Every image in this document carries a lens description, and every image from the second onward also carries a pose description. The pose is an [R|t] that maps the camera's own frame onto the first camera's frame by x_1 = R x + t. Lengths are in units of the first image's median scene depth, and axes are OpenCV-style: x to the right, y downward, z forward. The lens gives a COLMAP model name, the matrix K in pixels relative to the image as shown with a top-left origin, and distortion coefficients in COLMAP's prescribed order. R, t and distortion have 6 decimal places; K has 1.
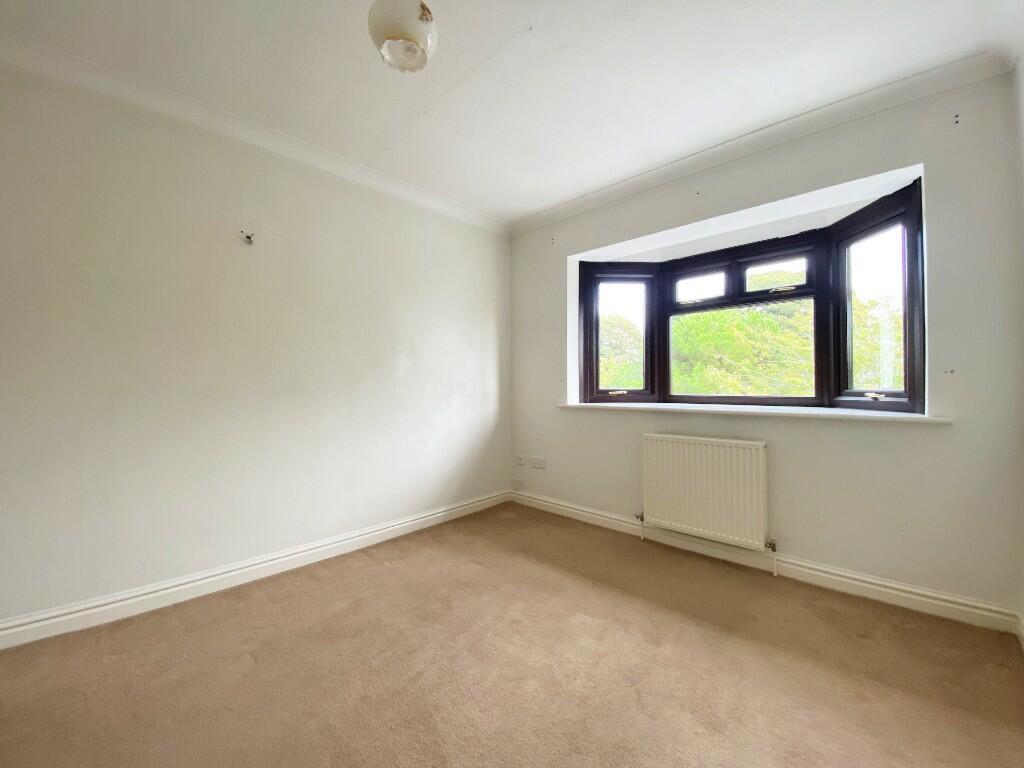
lens RADIAL K [[415.3, 0, 505.5], [0, 415.3, 386.2], [0, 0, 1]] dist [0.031679, -0.000258]
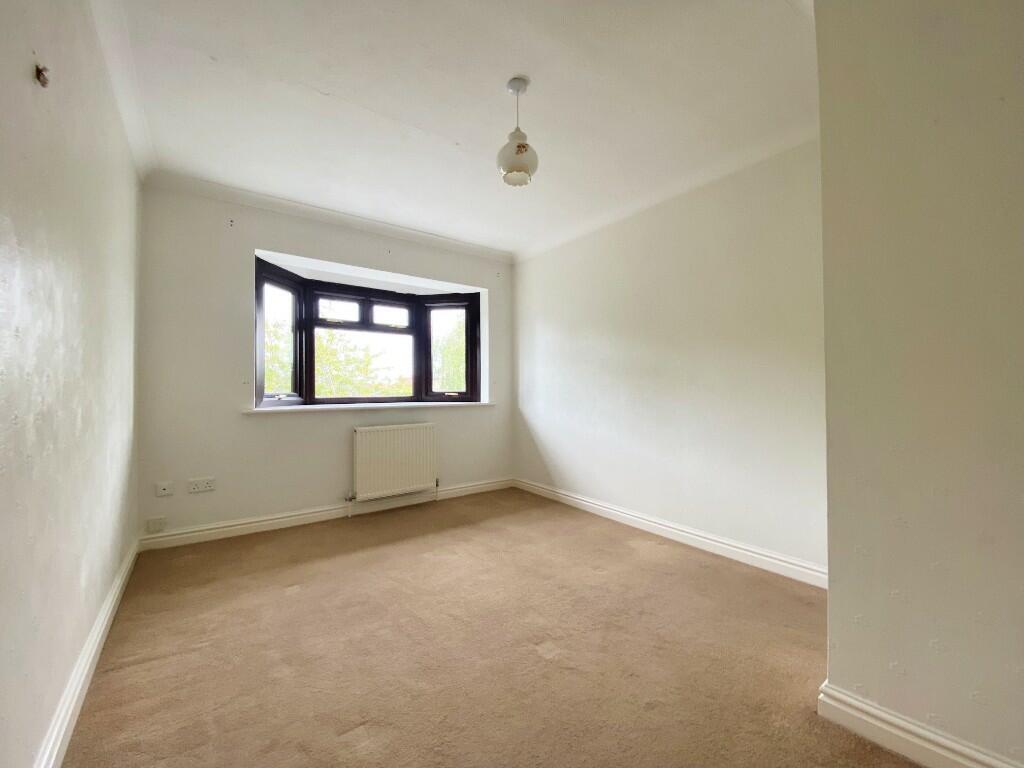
lens RADIAL K [[415.3, 0, 516.0], [0, 415.3, 384.6], [0, 0, 1]] dist [0.031679, -0.000258]
pose [[0.181542, 0.008201, 0.983349, -0.800541], [0.001724, 0.999961, -0.008658, -0.003443], [-0.983382, 0.003268, 0.181521, 0.319888]]
